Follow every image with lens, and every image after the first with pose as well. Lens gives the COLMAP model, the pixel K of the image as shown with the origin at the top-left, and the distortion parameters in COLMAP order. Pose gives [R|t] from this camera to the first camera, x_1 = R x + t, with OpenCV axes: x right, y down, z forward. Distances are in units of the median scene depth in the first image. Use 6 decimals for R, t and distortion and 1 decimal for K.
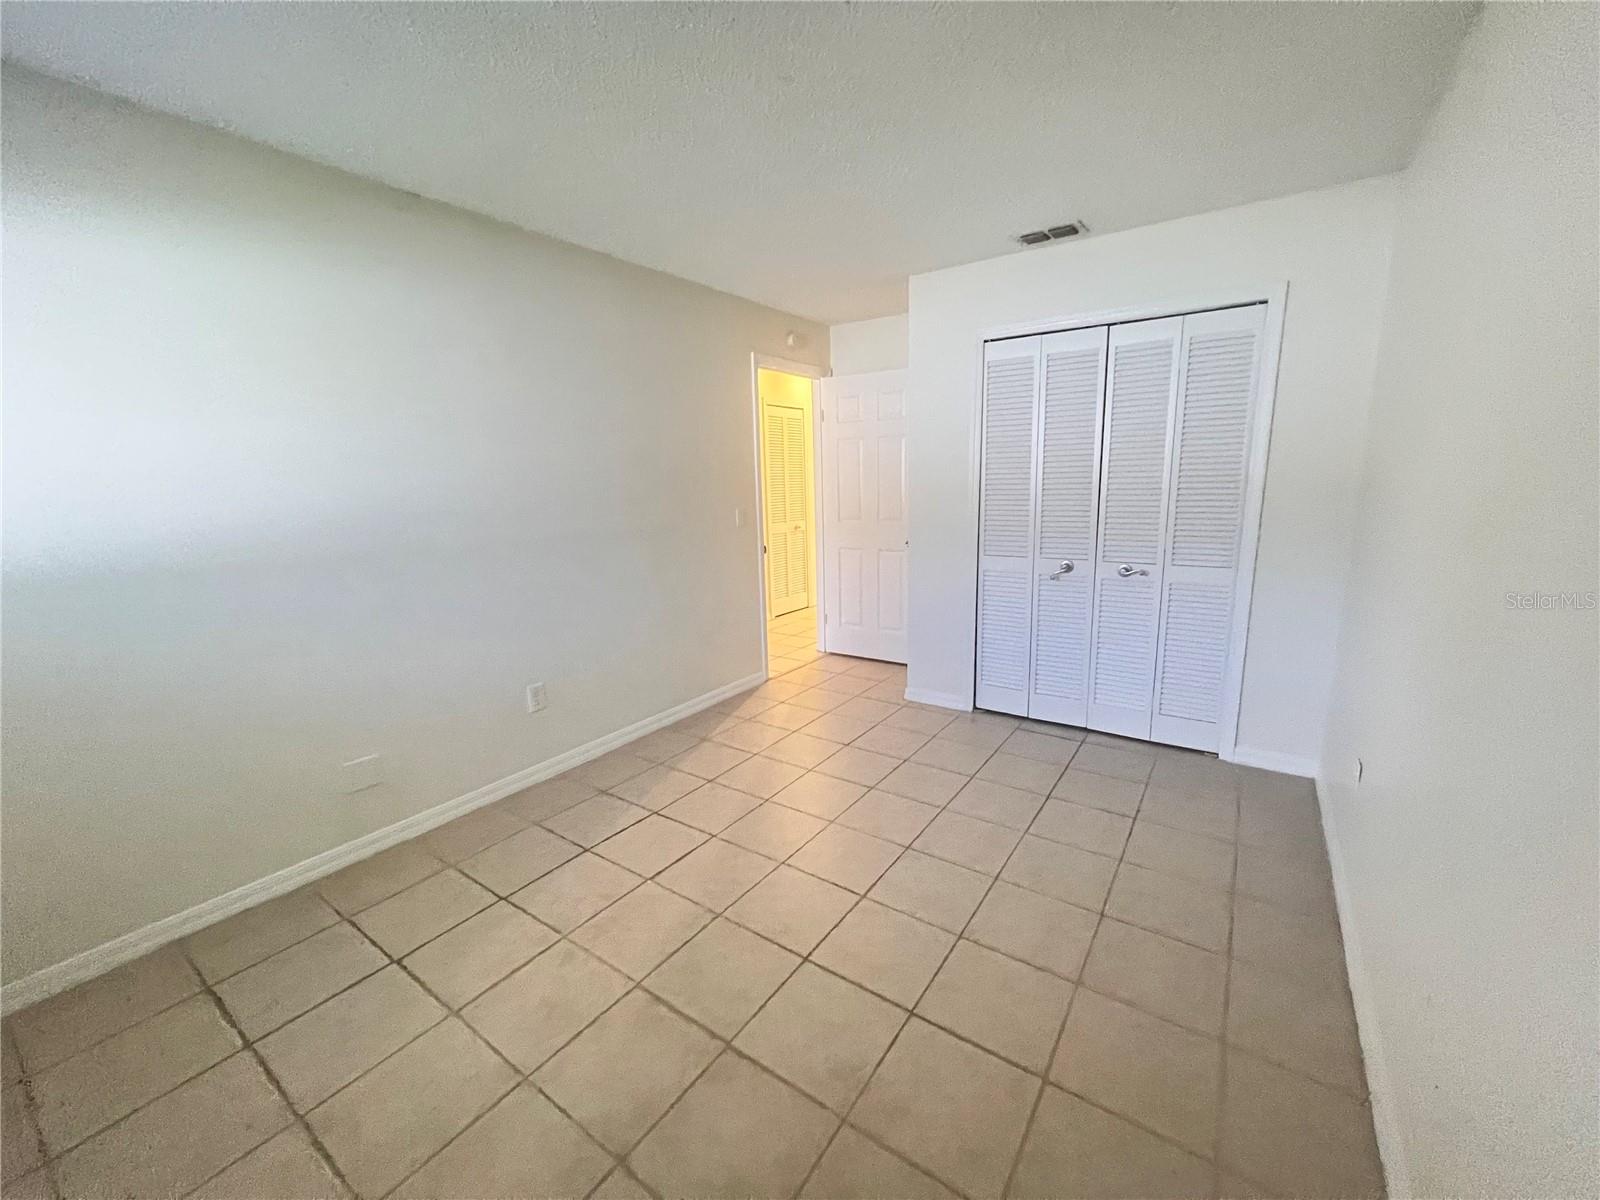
lens RADIAL K [[637.0, 0, 807.5], [0, 637.0, 601.1], [0, 0, 1]] dist [0.000144, 0.000818]
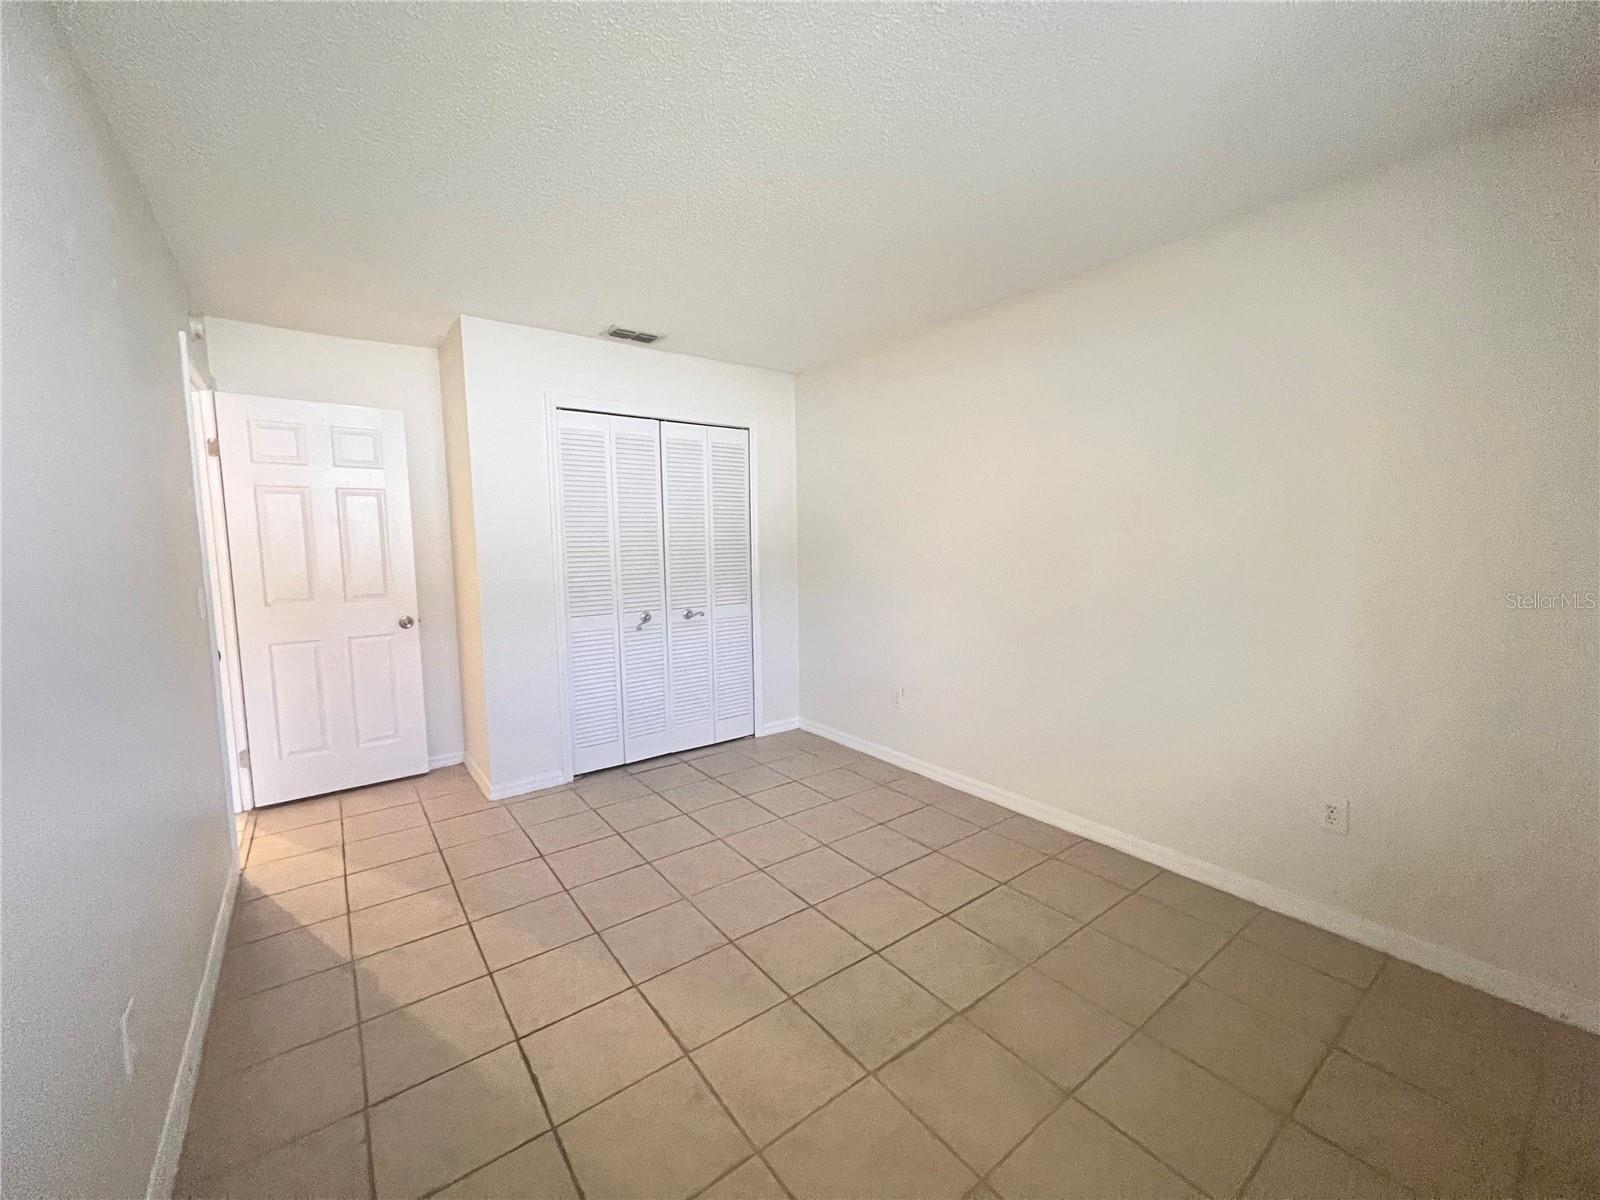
lens RADIAL K [[637.0, 0, 805.0], [0, 637.0, 598.4], [0, 0, 1]] dist [0.000144, 0.000818]
pose [[0.317370, -0.074443, 0.945375, -0.601567], [0.185958, 0.982444, 0.014935, -0.053360], [-0.929890, 0.171060, 0.325642, 0.365928]]
